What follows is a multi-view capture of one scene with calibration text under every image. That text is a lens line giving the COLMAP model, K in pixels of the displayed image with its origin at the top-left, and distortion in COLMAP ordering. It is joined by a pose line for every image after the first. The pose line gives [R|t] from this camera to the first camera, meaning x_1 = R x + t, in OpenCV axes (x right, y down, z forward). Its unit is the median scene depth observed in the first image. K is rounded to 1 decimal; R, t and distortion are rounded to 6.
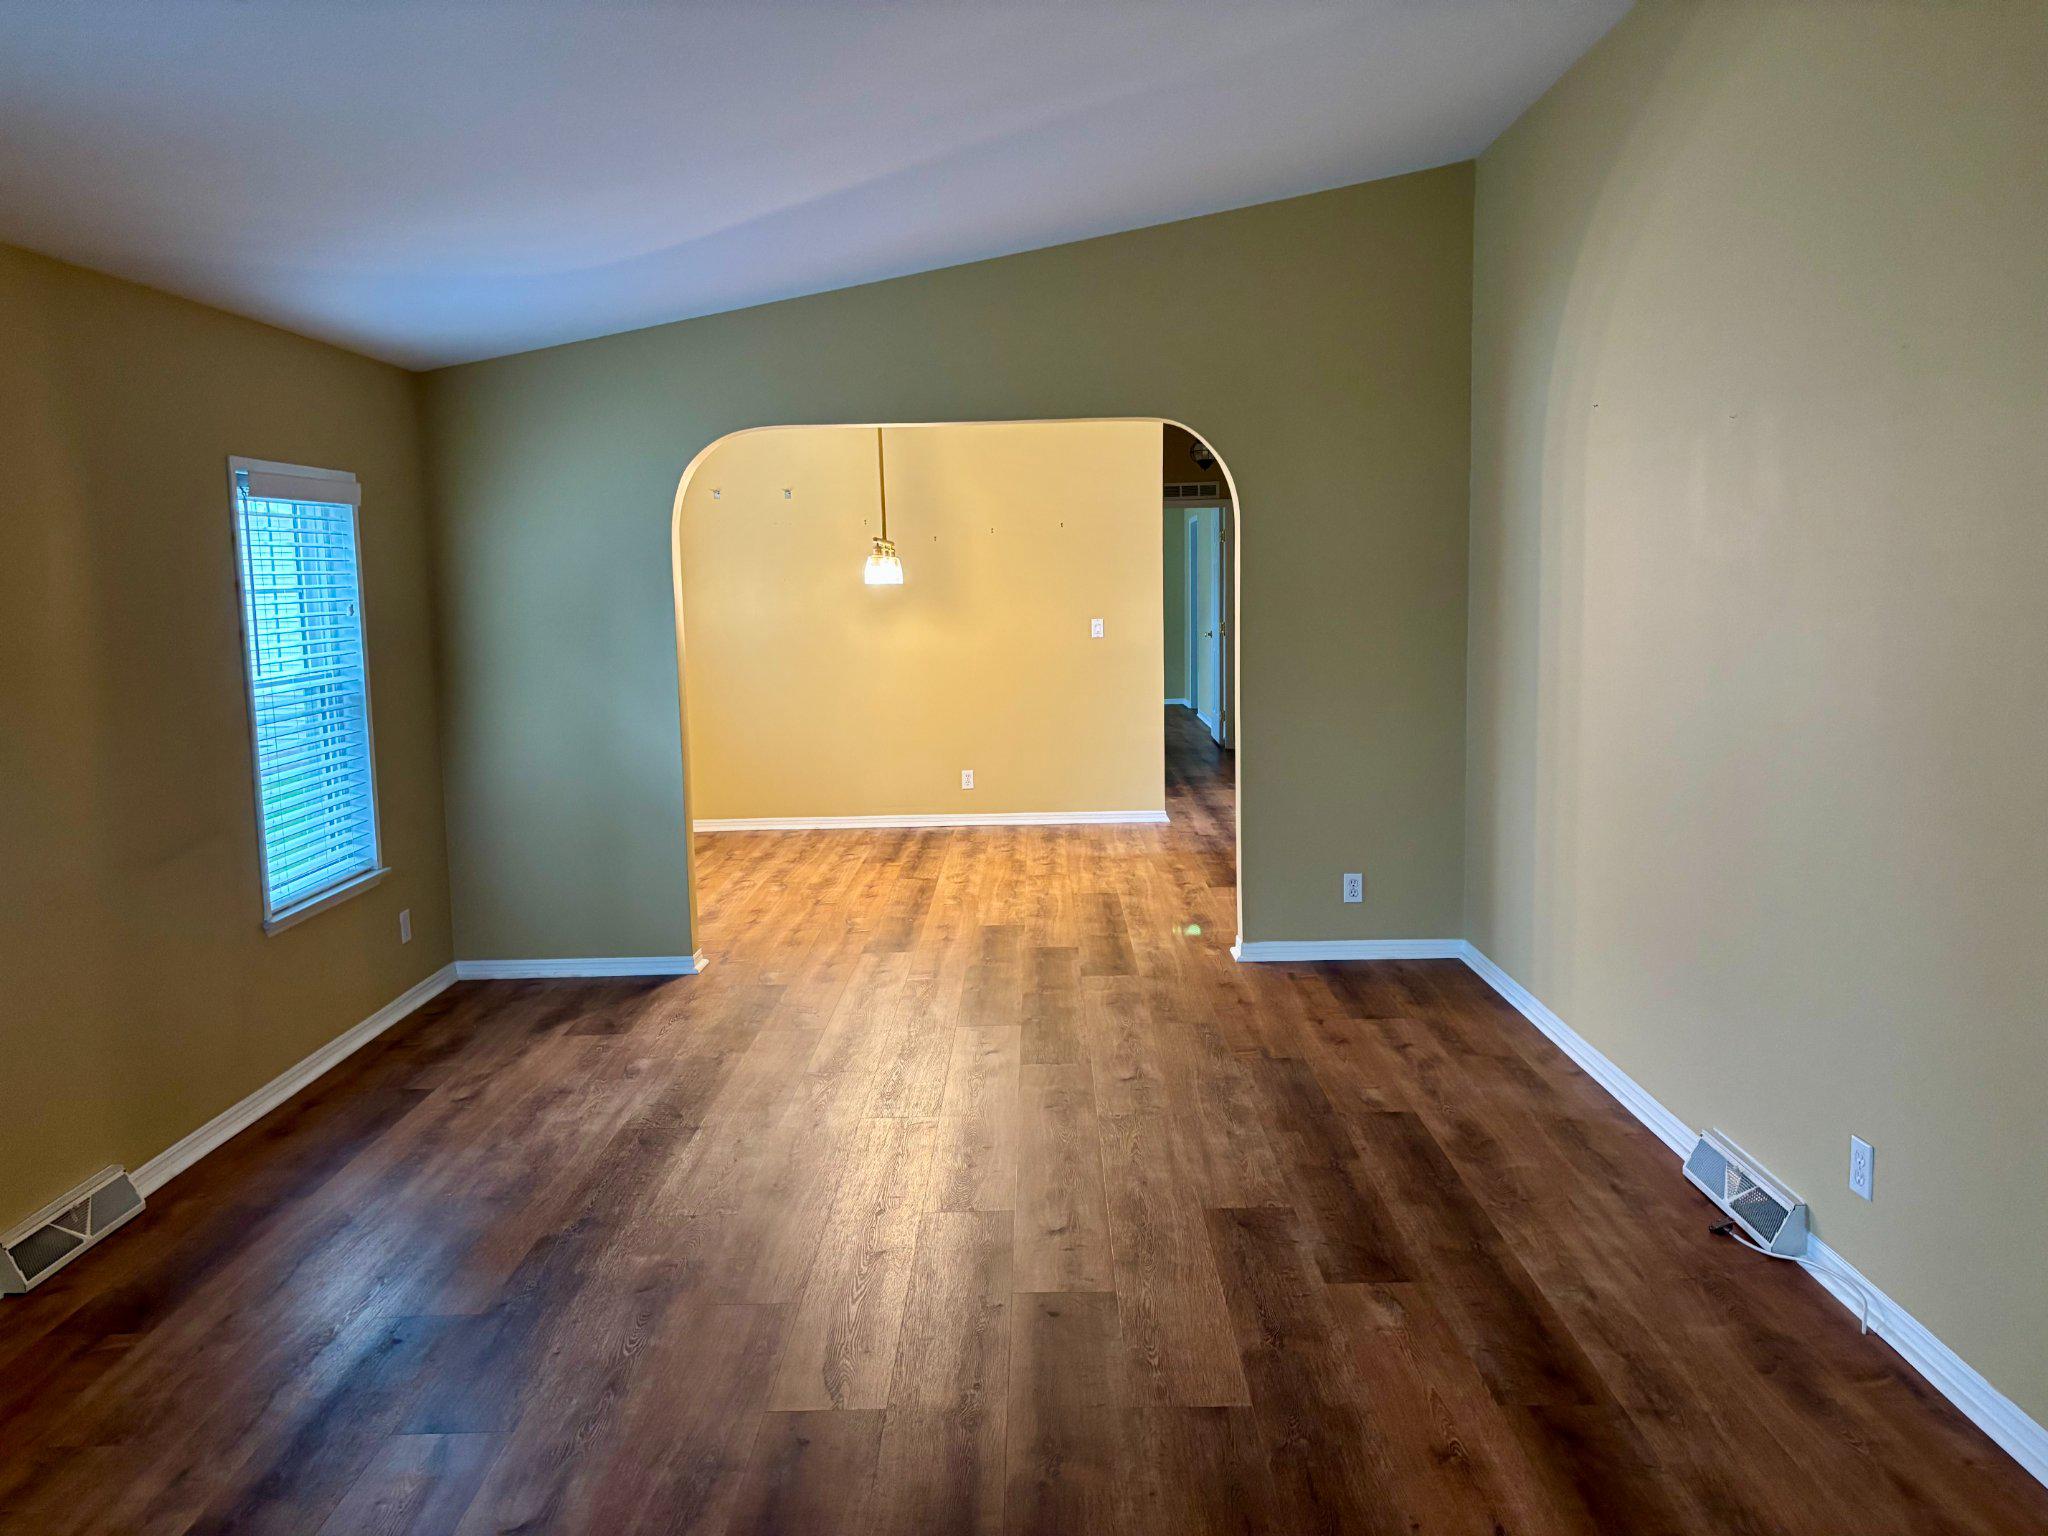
lens RADIAL K [[1548.7, 0, 1013.8], [0, 1548.7, 775.7], [0, 0, 1]] dist [0.066055, -0.071589]
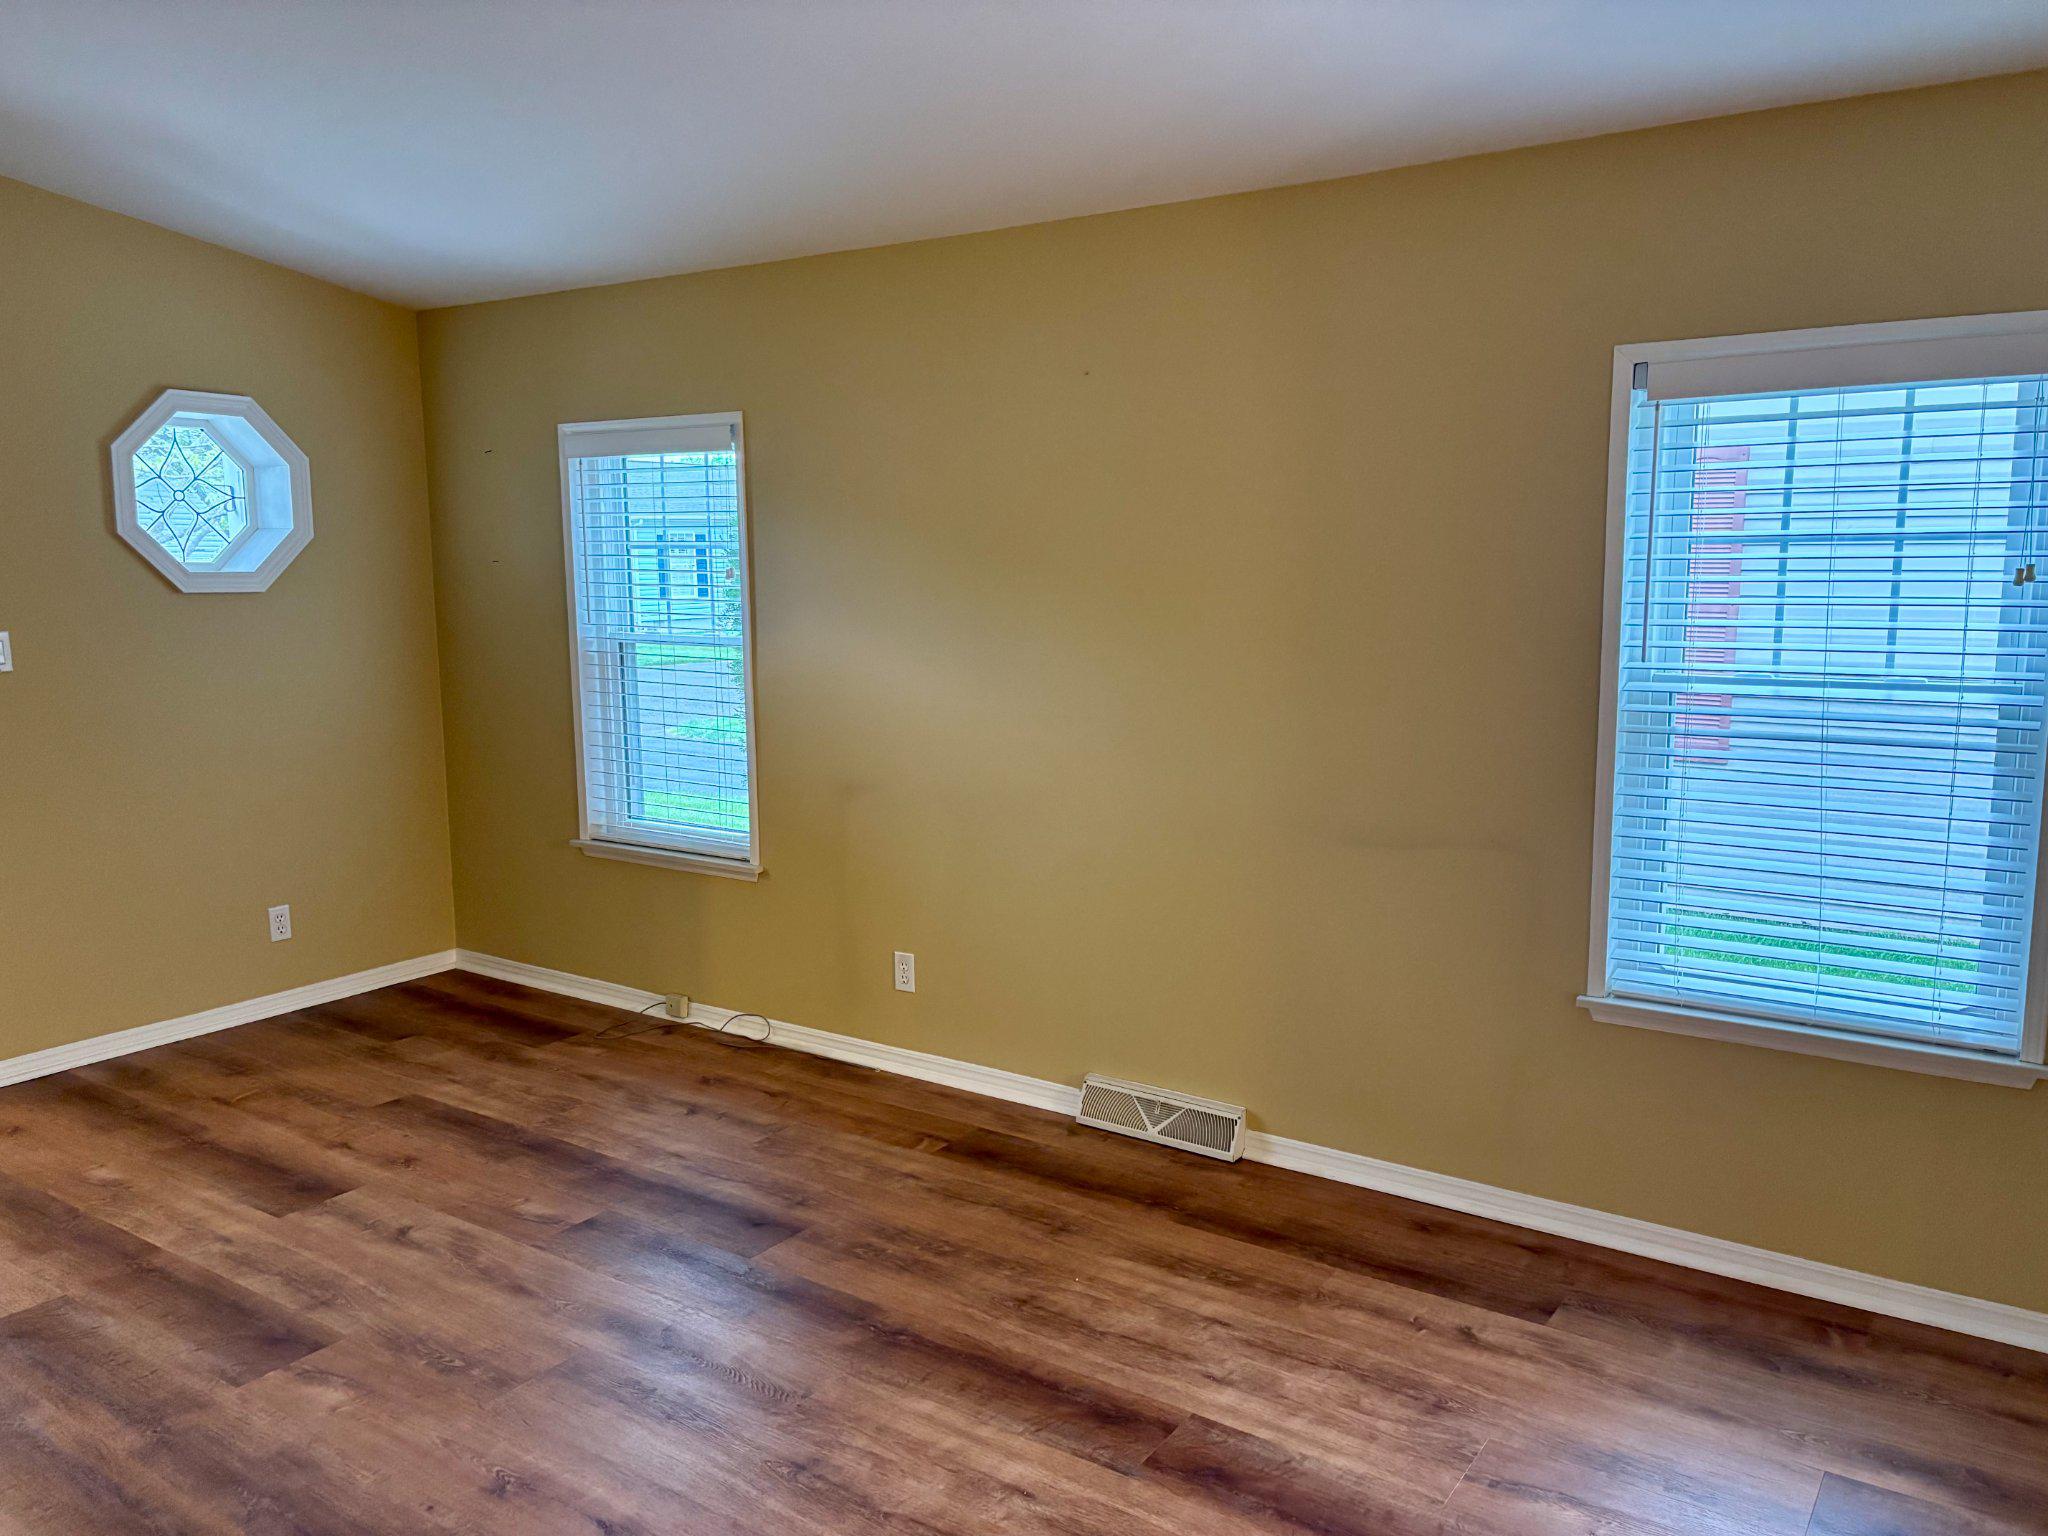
lens RADIAL K [[1548.7, 0, 1013.8], [0, 1548.7, 775.7], [0, 0, 1]] dist [0.066055, -0.071589]
pose [[-0.563235, 0.138589, -0.814591, 0.246281], [-0.091832, 0.969228, 0.228393, -0.146342], [0.821178, 0.203445, -0.533177, 1.192889]]
